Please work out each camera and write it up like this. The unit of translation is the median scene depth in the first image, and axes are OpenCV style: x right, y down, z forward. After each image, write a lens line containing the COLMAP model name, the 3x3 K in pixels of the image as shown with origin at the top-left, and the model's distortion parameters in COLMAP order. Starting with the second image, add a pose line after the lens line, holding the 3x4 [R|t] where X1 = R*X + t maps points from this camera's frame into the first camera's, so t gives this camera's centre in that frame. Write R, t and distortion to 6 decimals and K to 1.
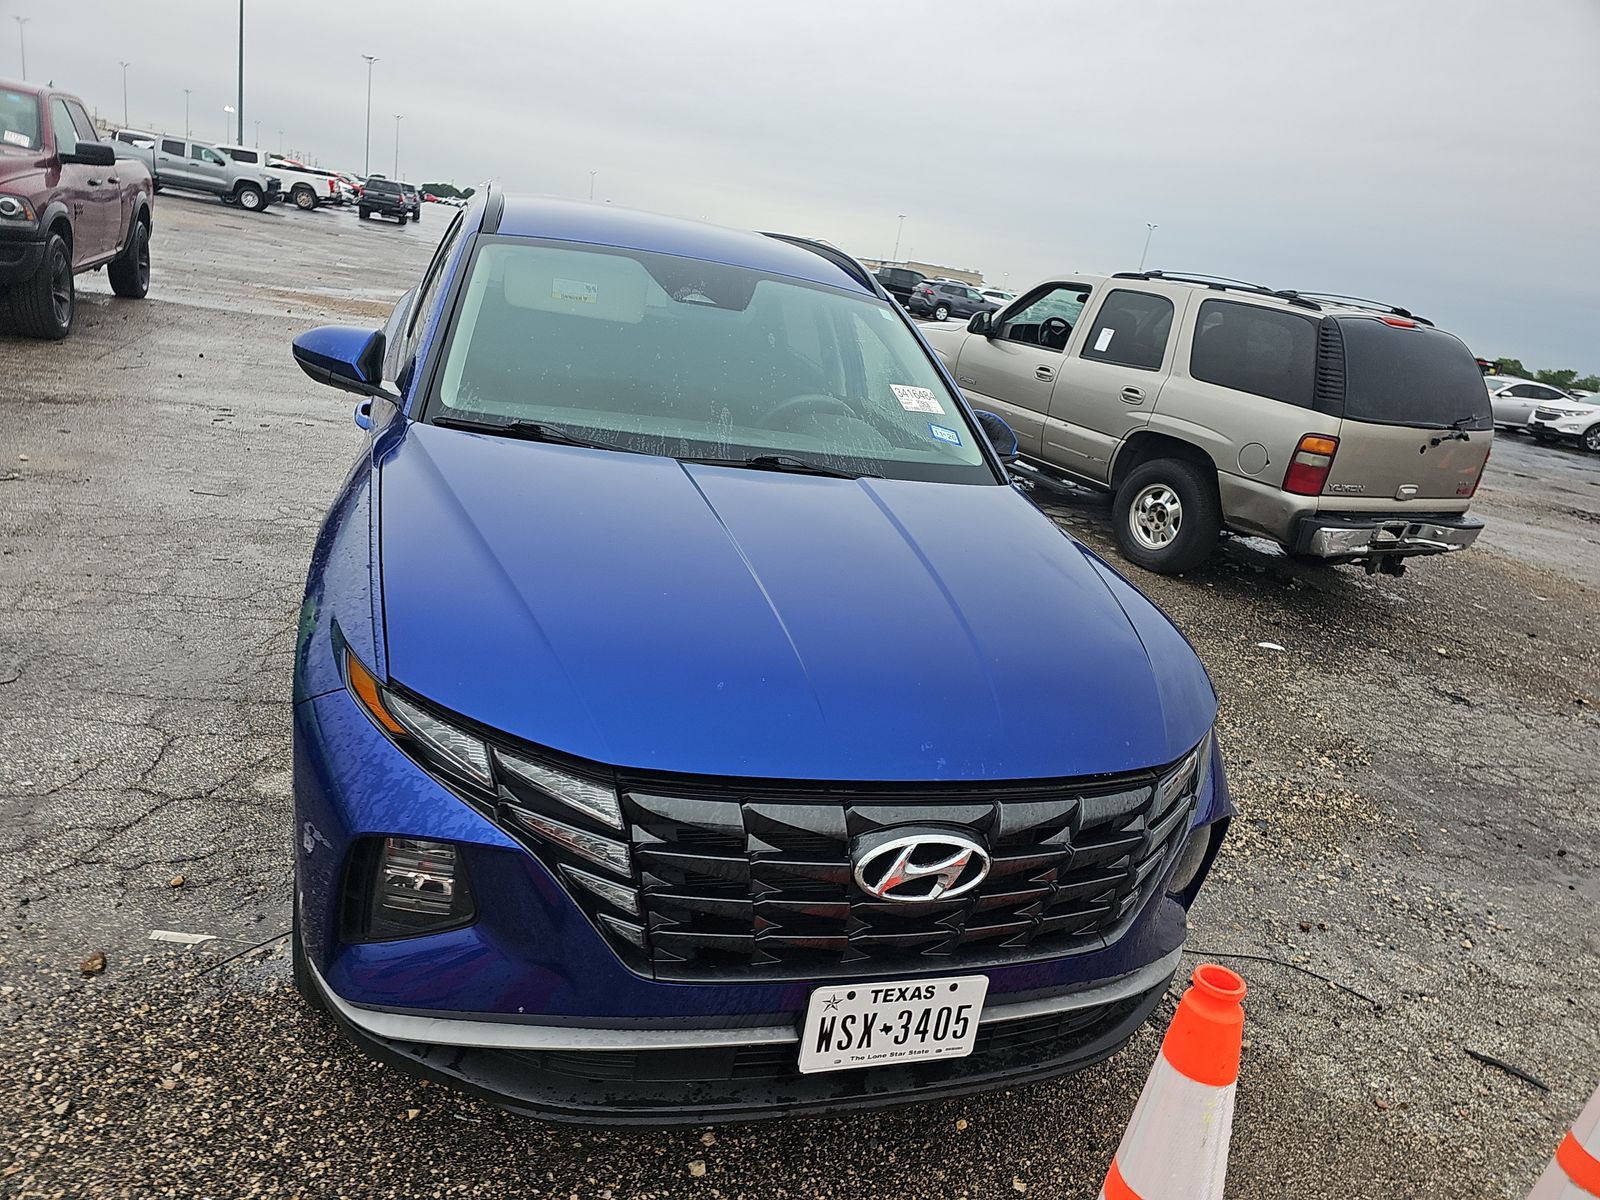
lens RADIAL K [[1101.5, 0, 792.9], [0, 1101.5, 596.8], [0, 0, 1]] dist [0.065680, -0.074630]
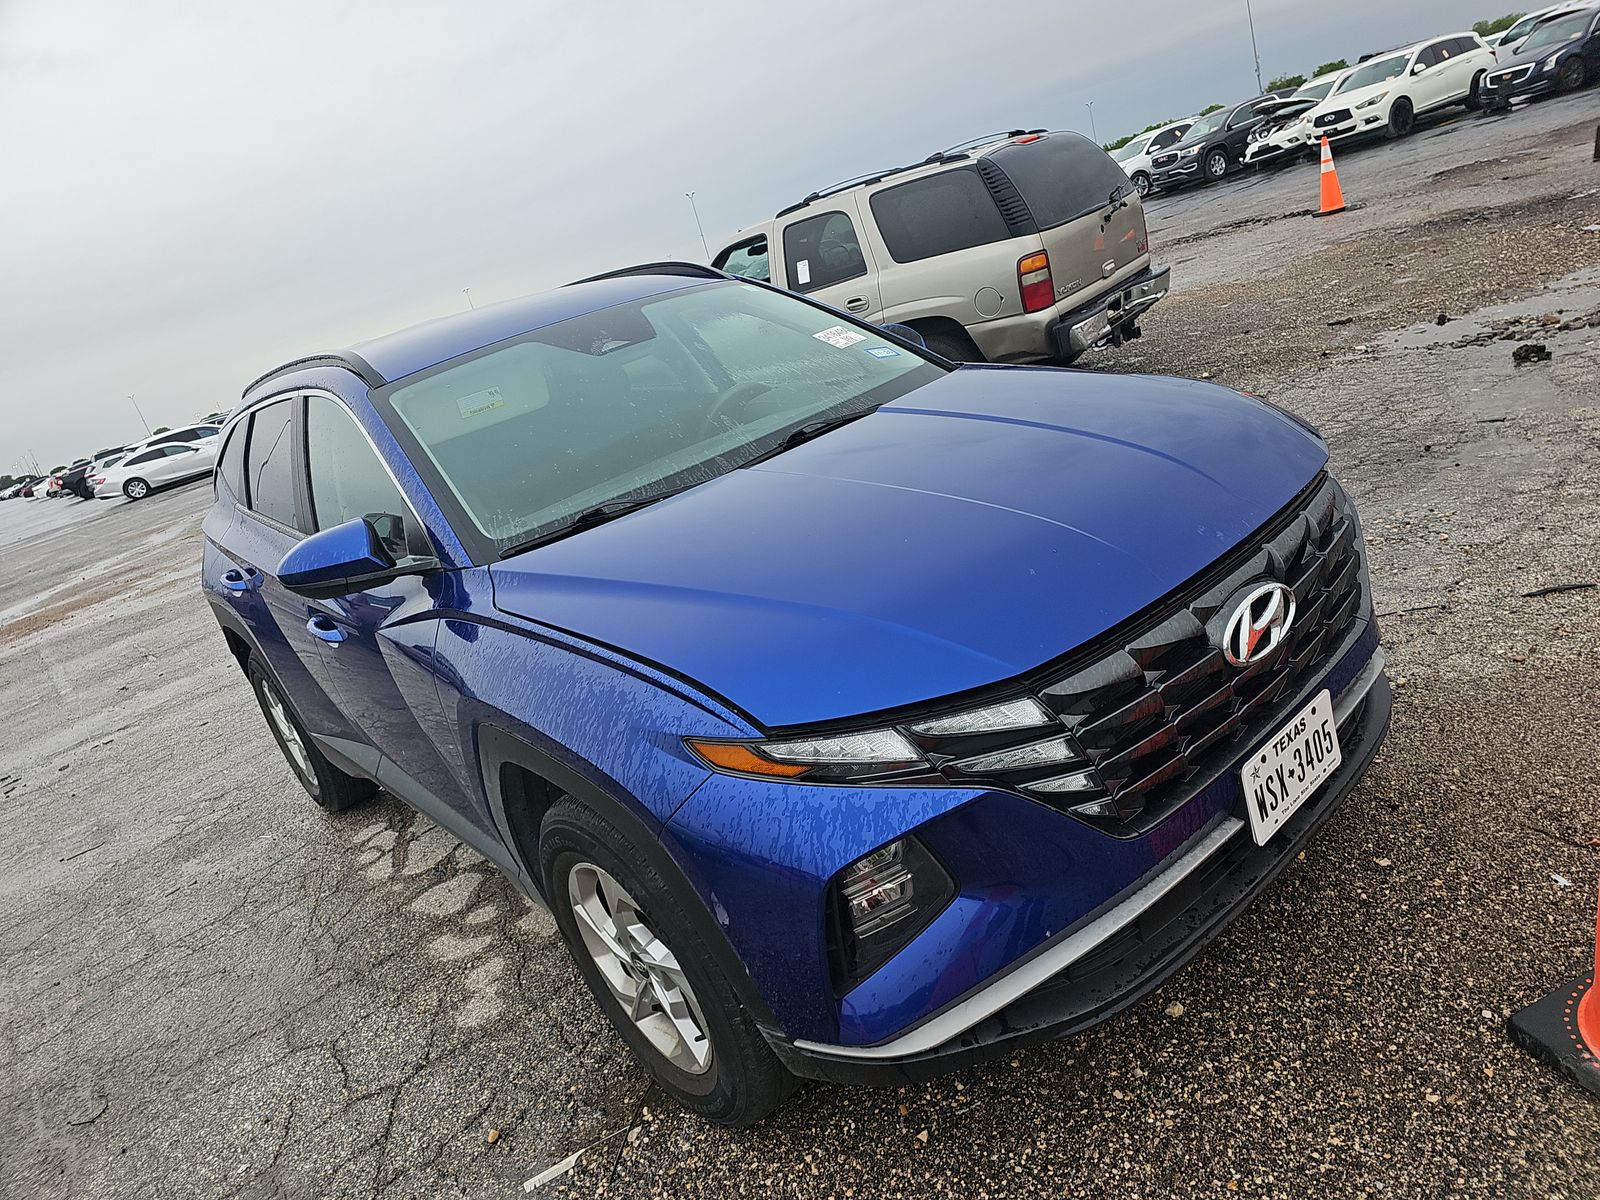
lens RADIAL K [[1101.5, 0, 792.9], [0, 1101.5, 596.8], [0, 0, 1]] dist [0.065680, -0.074630]
pose [[0.831766, -0.502388, 0.236160, -0.354723], [0.507985, 0.860382, 0.041163, -0.039957], [-0.223868, 0.085728, 0.970842, 0.020550]]
